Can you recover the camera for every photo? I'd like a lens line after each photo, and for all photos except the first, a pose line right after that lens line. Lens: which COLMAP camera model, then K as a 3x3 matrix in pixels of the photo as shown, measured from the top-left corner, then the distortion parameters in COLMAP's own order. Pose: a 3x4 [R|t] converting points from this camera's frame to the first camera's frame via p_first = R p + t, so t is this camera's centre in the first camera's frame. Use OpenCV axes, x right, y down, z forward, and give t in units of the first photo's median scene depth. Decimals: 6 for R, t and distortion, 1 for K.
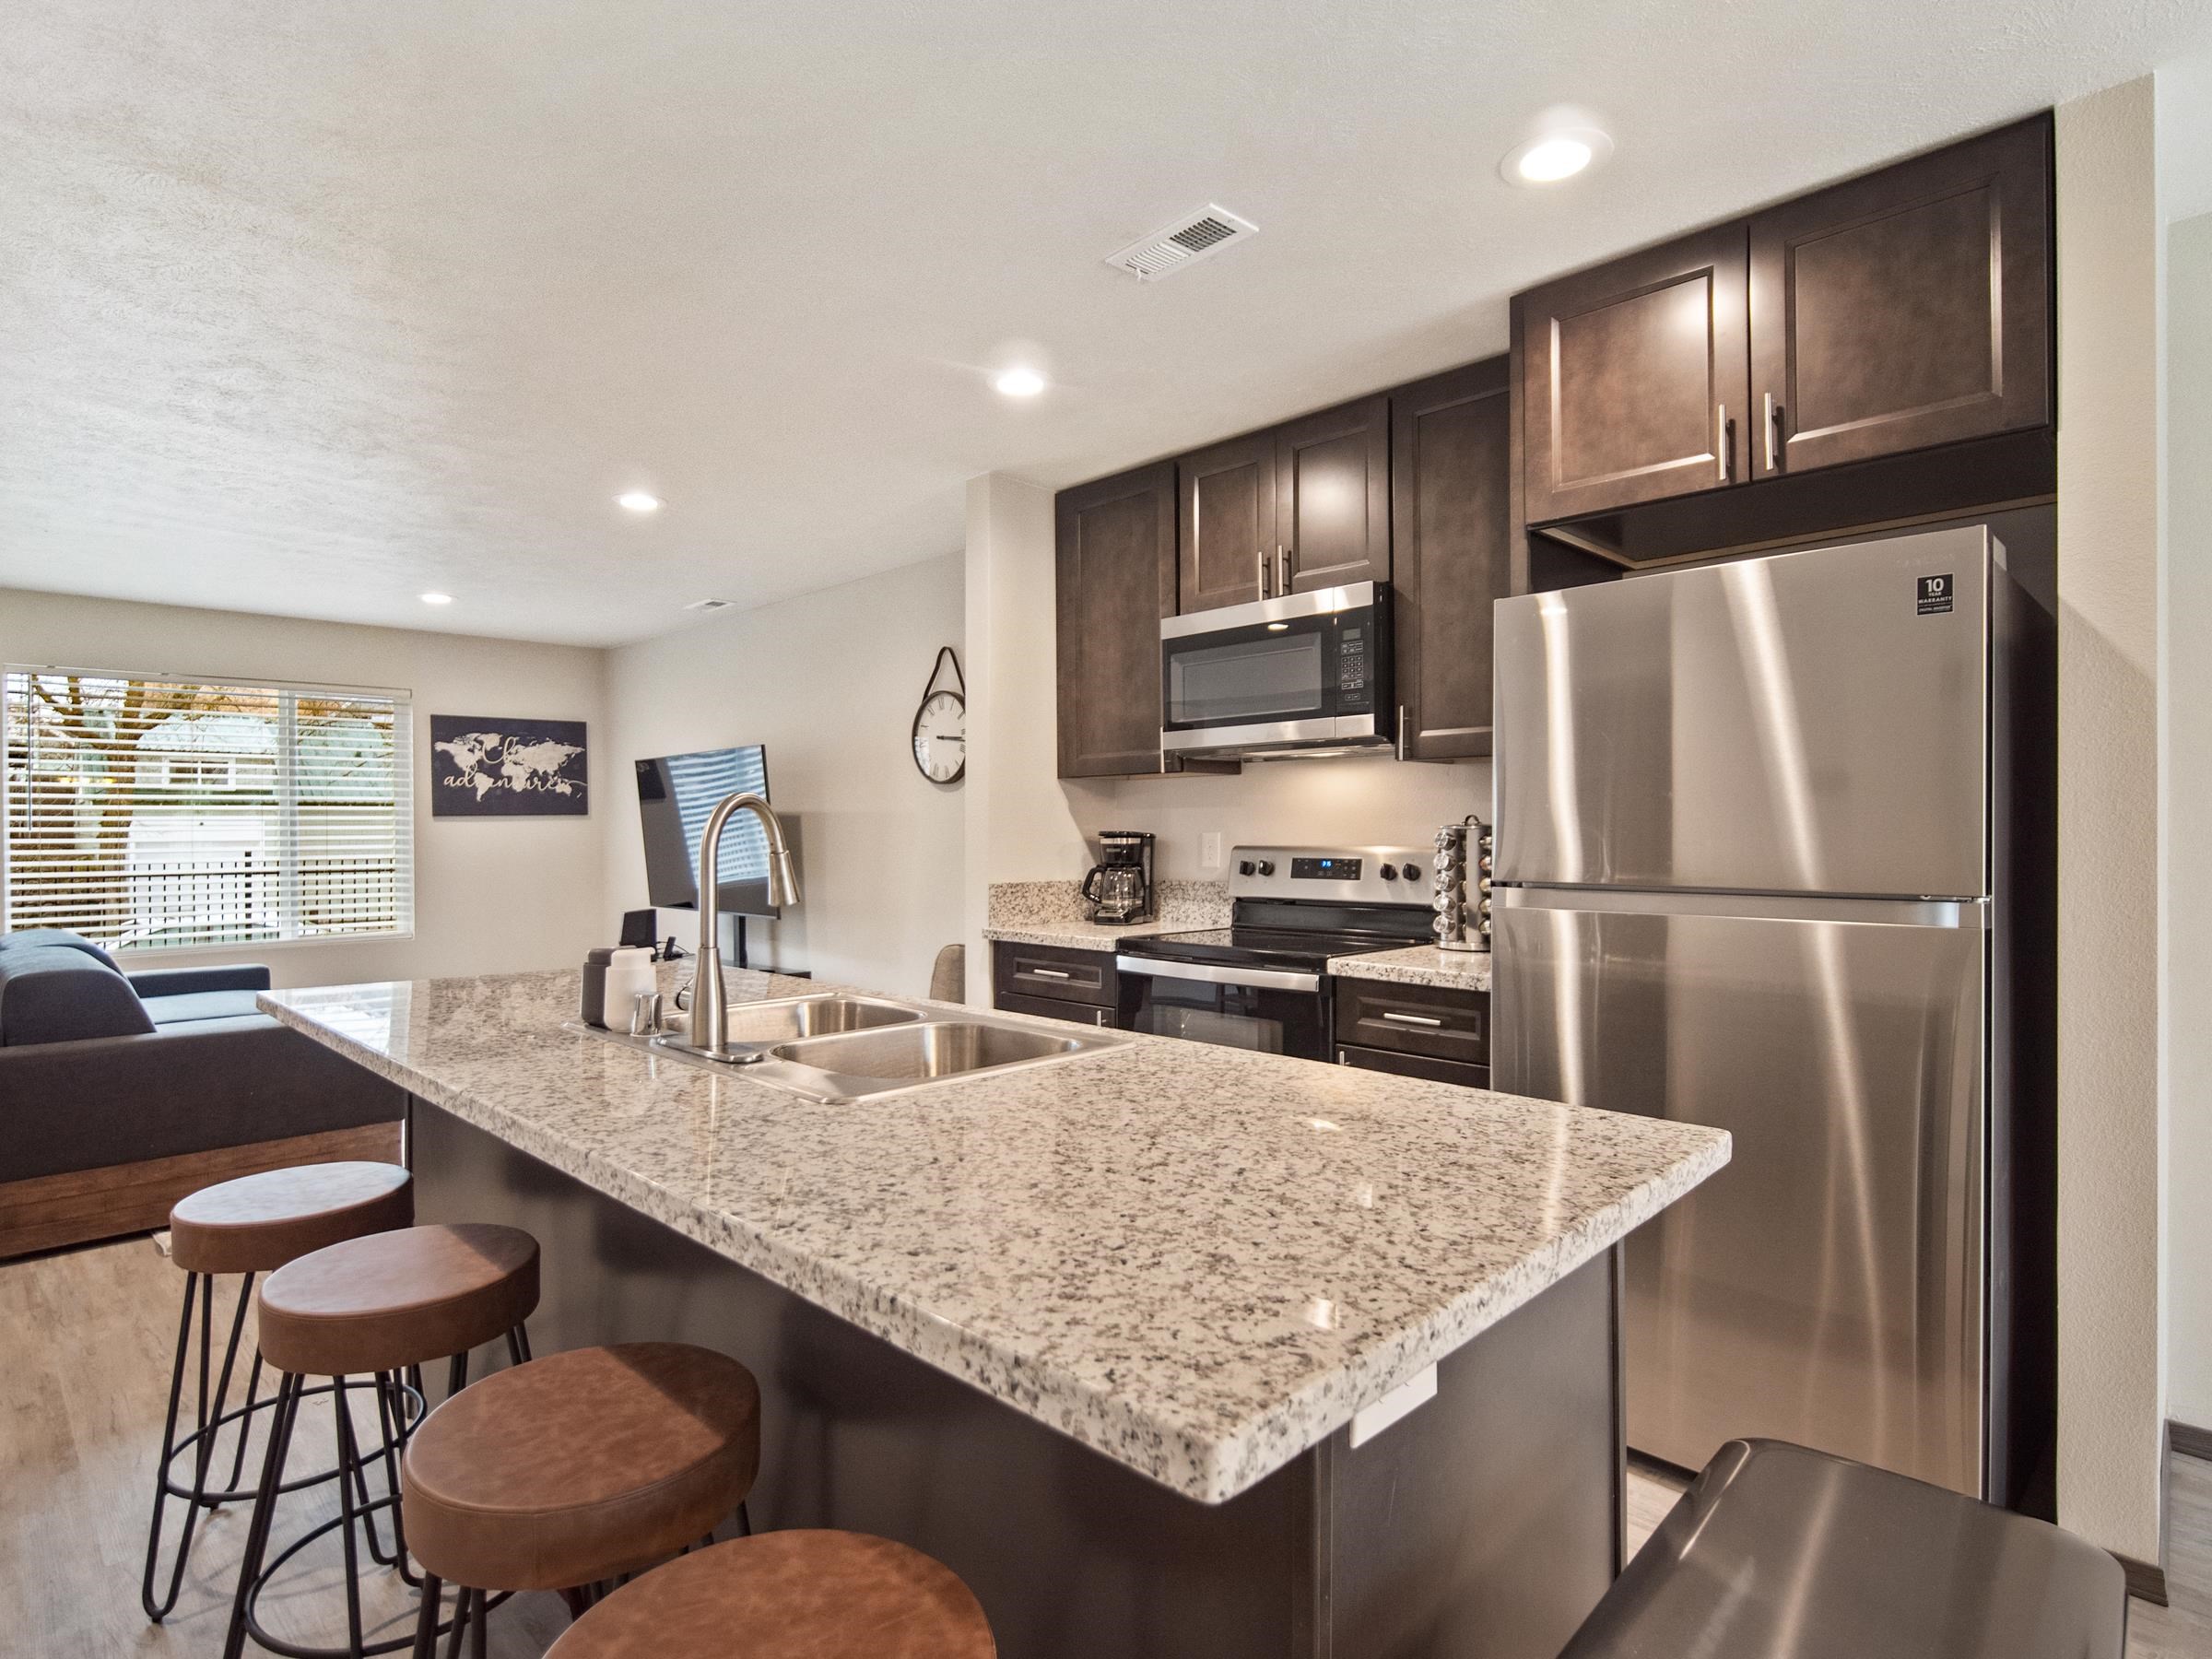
lens RADIAL K [[1165.3, 0, 1112.6], [0, 1165.3, 832.0], [0, 0, 1]] dist [-0.004277, -0.001867]
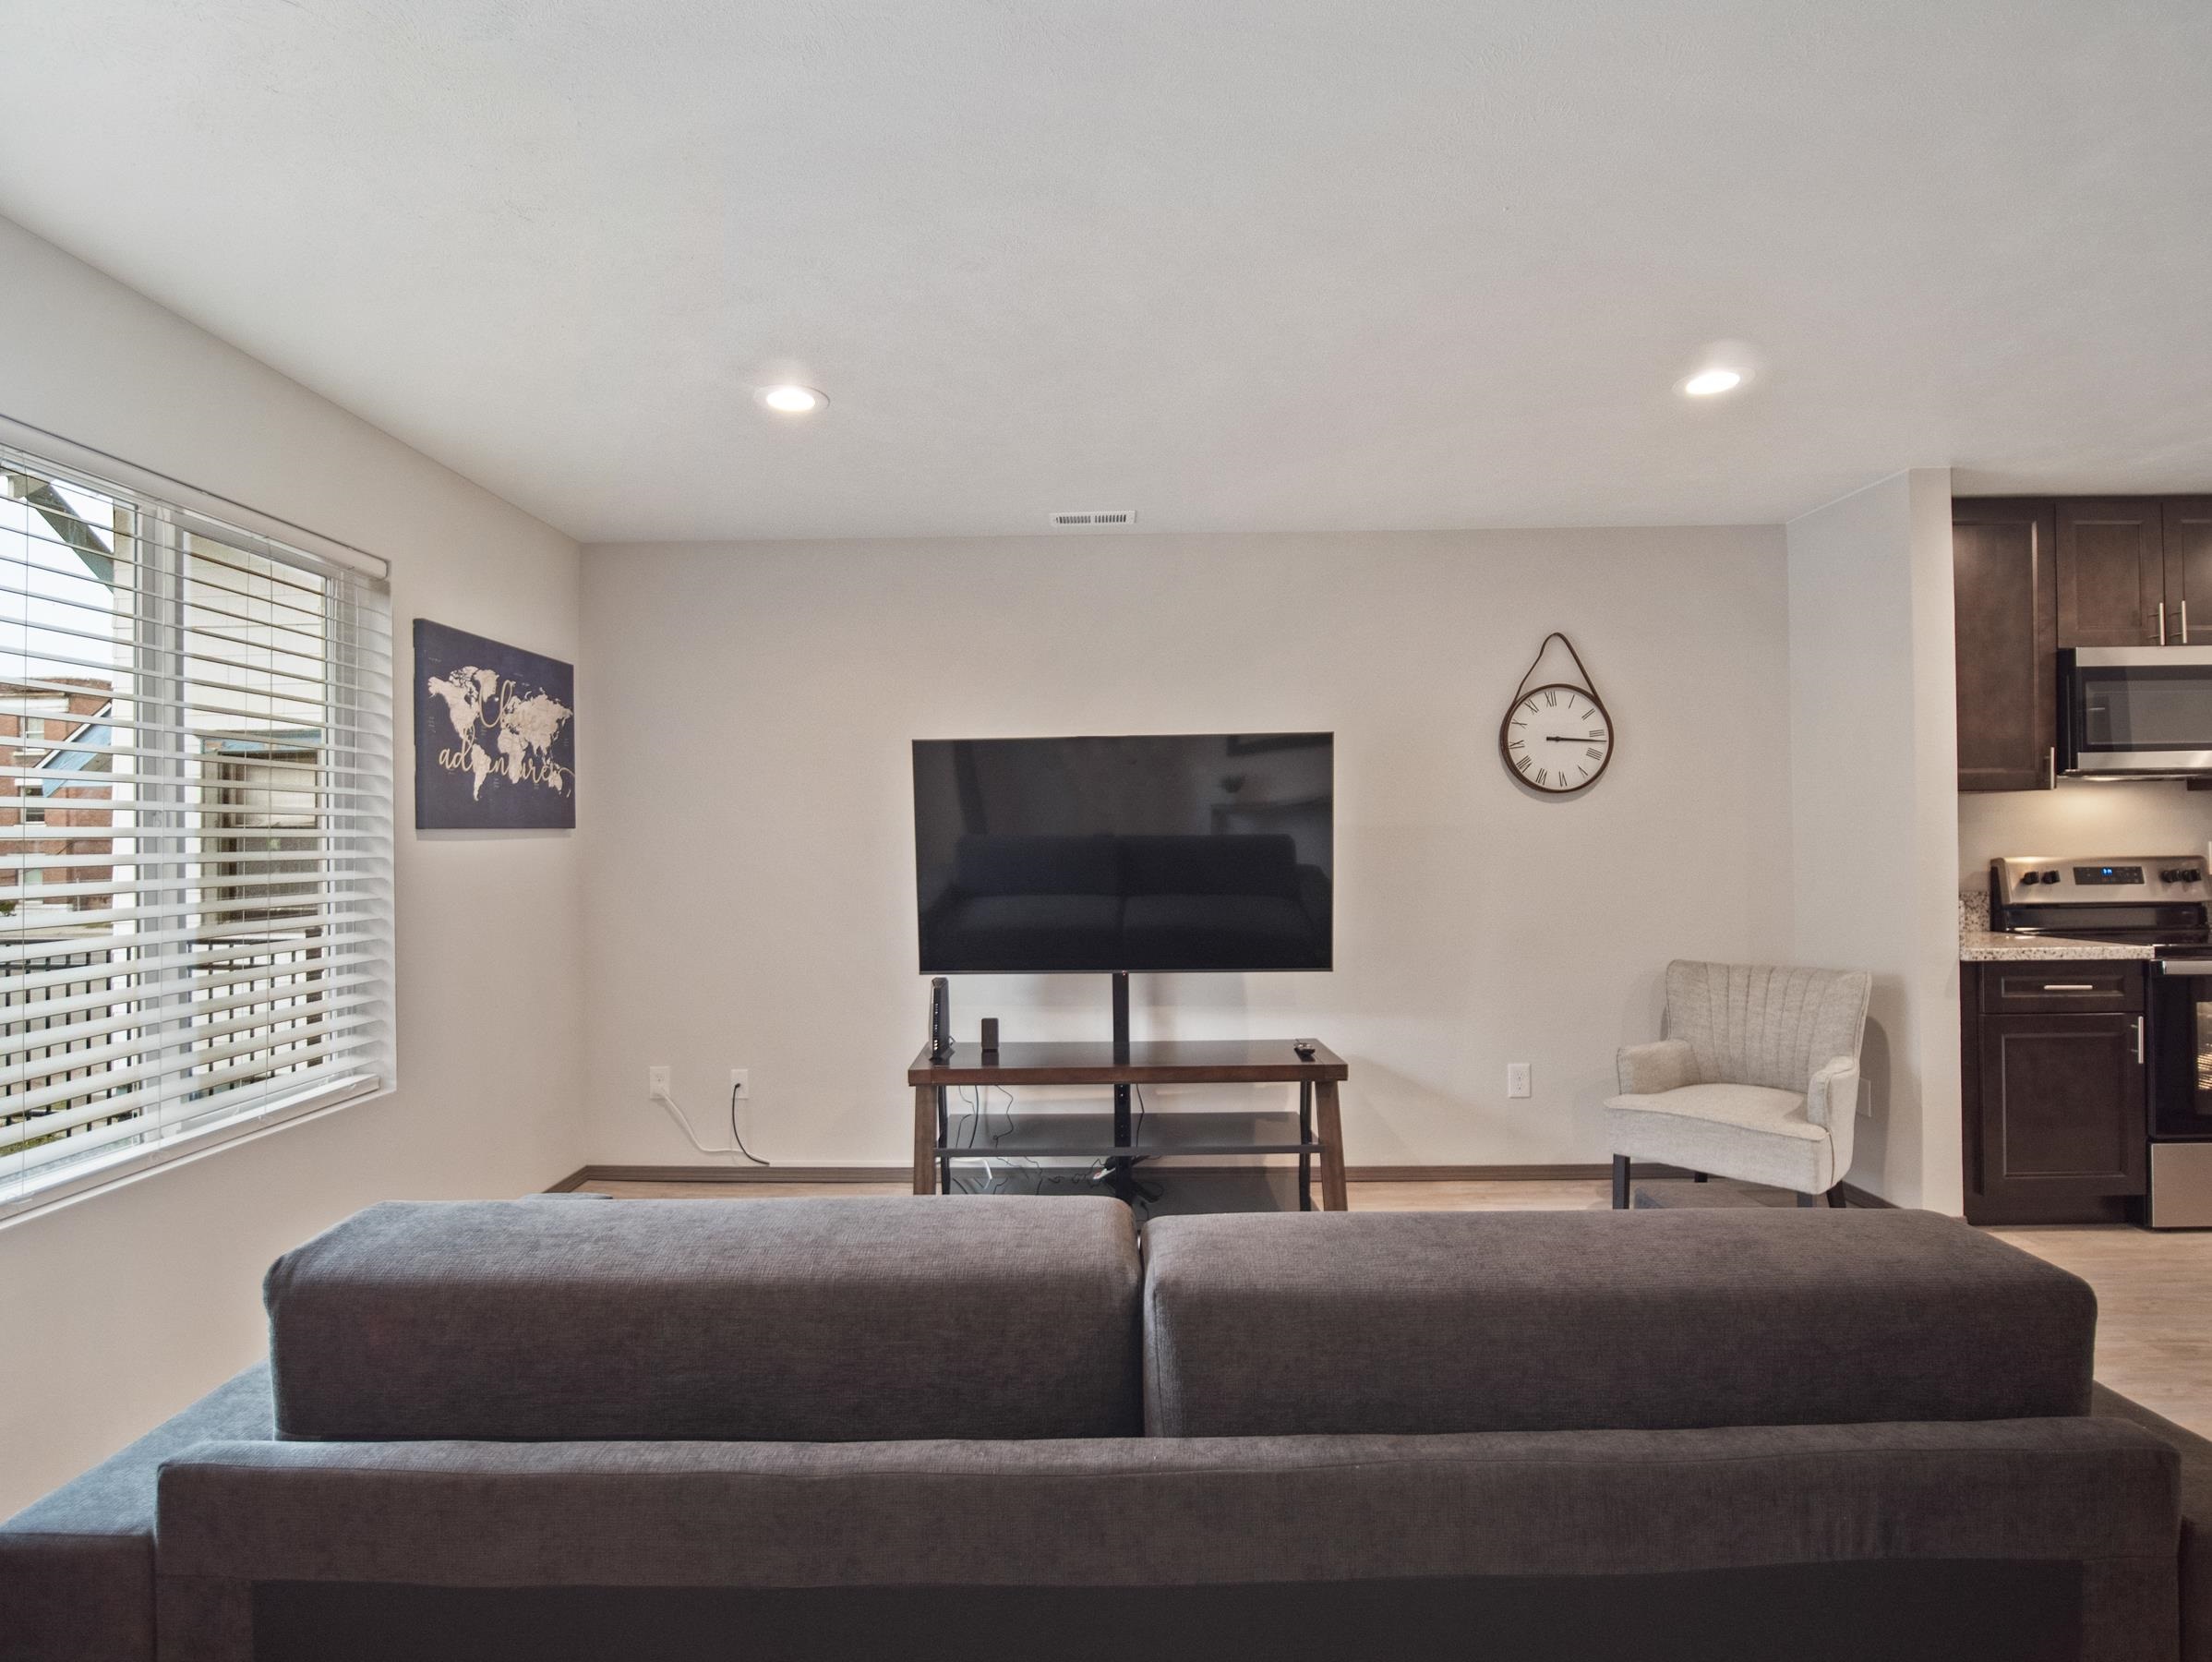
lens RADIAL K [[1084.9, 0, 1106.0], [0, 1084.9, 831.0], [0, 0, 1]] dist [-0.010062, -0.000894]
pose [[0.723084, 0.002978, 0.690754, -1.194228], [0.009255, 0.999859, -0.013999, -0.007033], [-0.690699, 0.016516, 0.722954, 0.835433]]
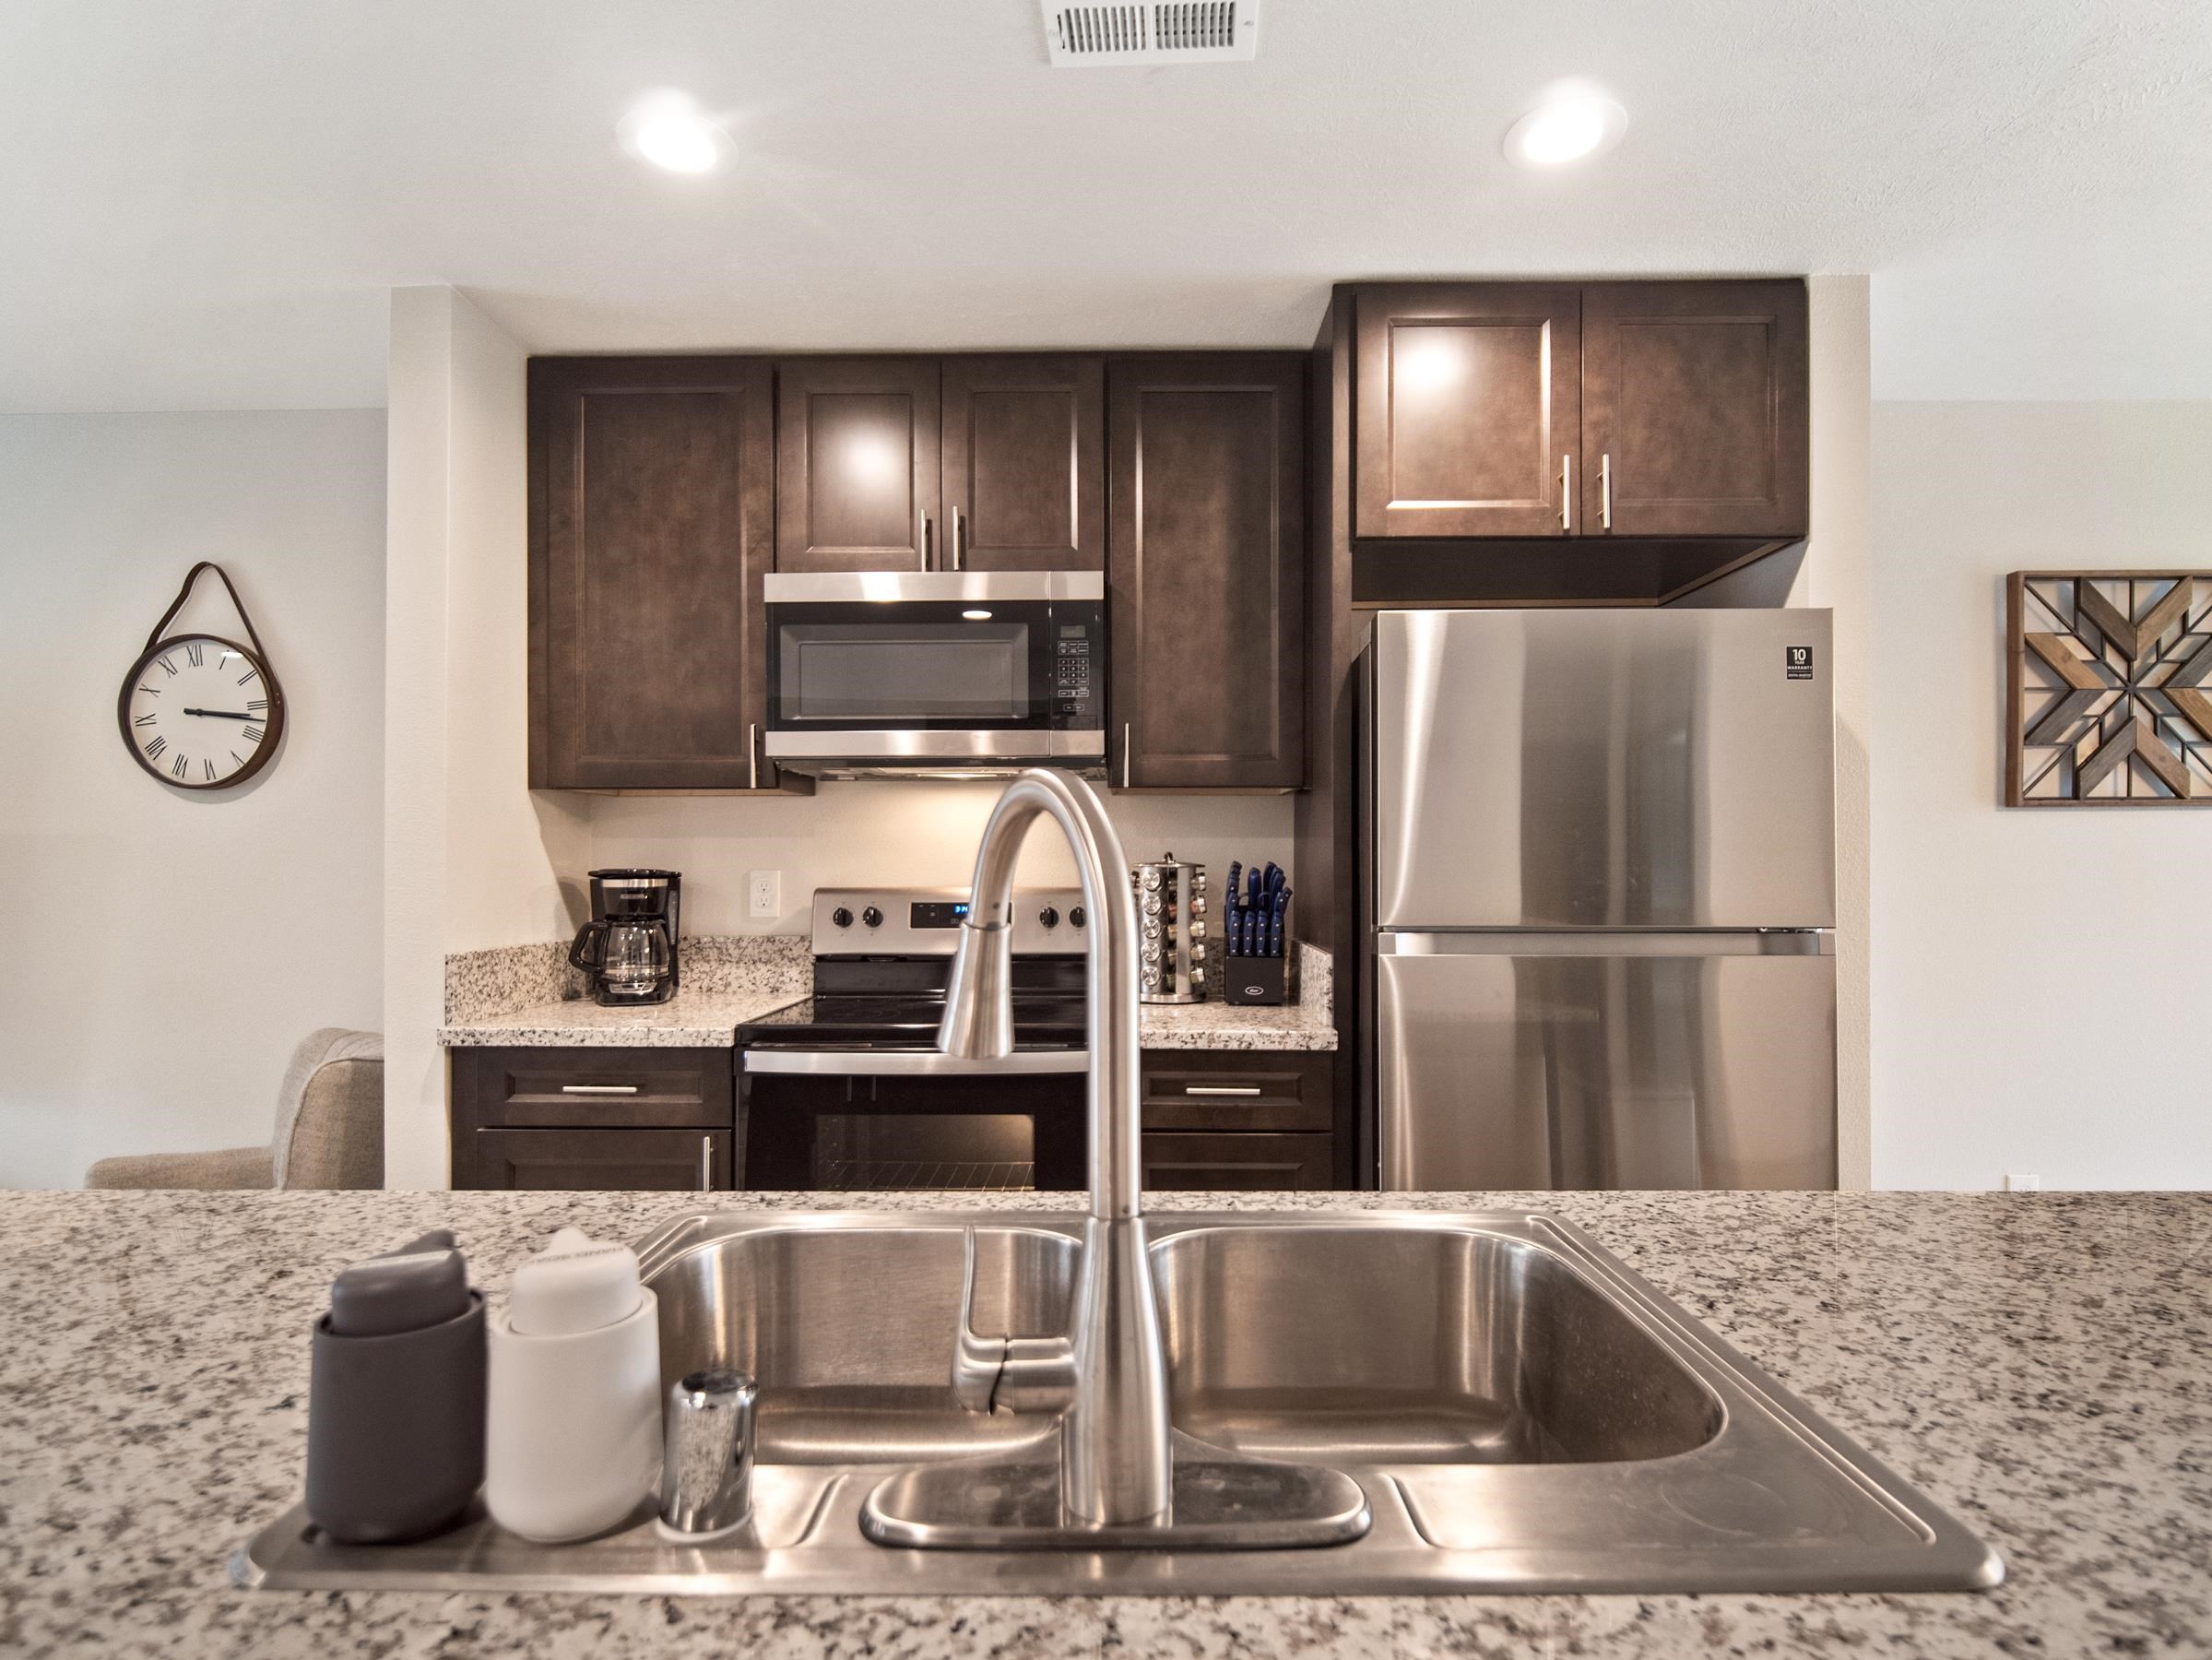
lens RADIAL K [[1099.2, 0, 1107.8], [0, 1099.2, 863.0], [0, 0, 1]] dist [-0.001570, -0.001138]
pose [[0.717965, 0.005052, 0.696061, -0.252537], [-0.000856, 0.999979, -0.006375, -0.000427], [-0.696079, 0.003981, 0.717955, 0.335552]]
